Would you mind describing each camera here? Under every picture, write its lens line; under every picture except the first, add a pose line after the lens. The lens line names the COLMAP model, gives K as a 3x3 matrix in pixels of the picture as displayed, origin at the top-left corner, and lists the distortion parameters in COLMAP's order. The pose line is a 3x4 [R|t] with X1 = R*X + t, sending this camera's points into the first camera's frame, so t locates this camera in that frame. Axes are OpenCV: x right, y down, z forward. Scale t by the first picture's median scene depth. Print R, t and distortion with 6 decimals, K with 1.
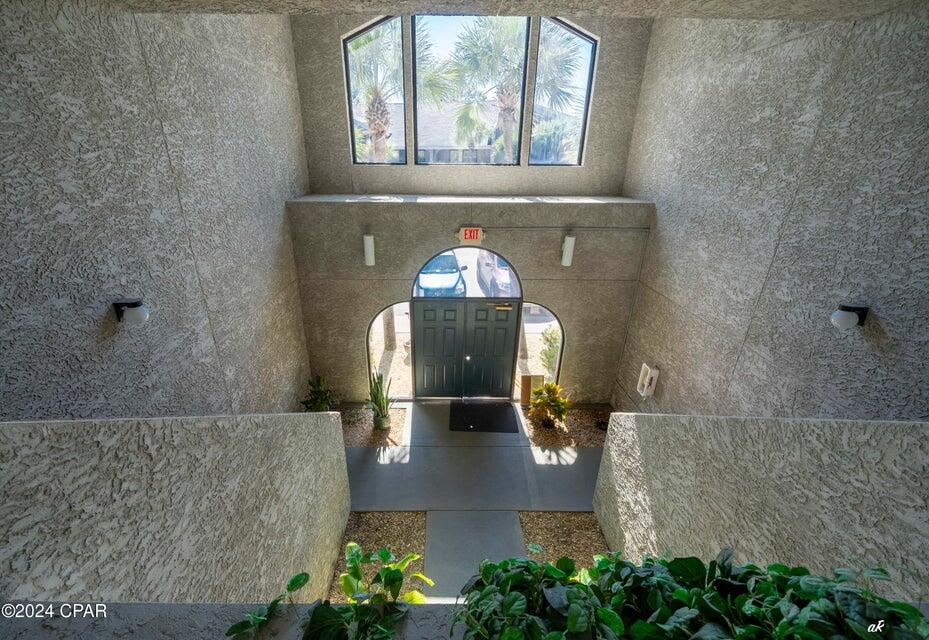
lens RADIAL K [[406.2, 0, 464.5], [0, 406.2, 320.0], [0, 0, 1]] dist [-0.003184, -0.000828]
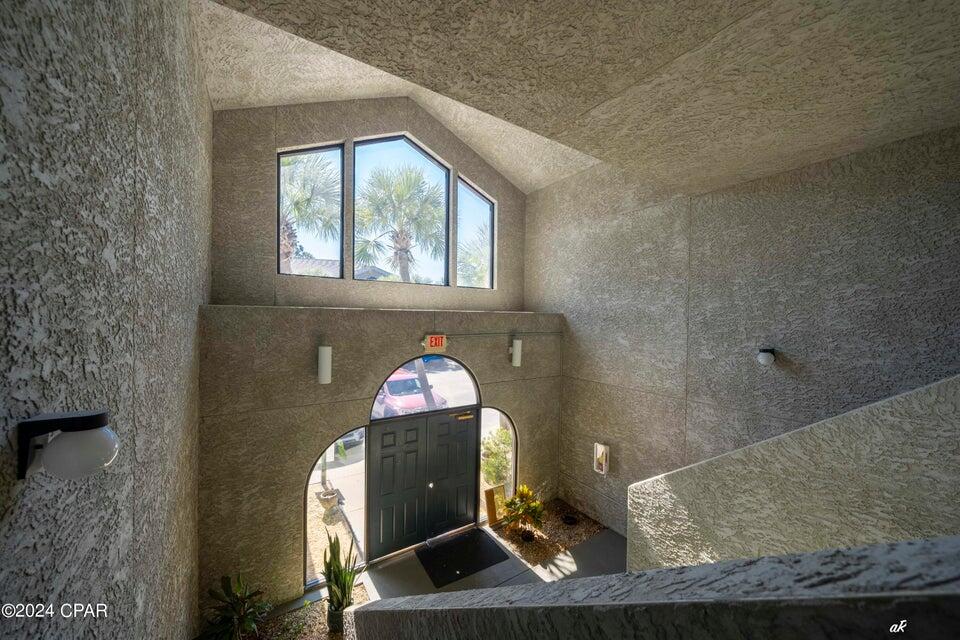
lens RADIAL K [[354.0, 0, 480.0], [0, 354.0, 320.0], [0, 0, 1]] dist [-0.004572, 0.000218]
pose [[0.828692, 0.001984, 0.559702, -0.373393], [0.210095, 0.925768, -0.314347, 0.030501], [-0.518778, 0.378087, 0.766759, 0.272496]]
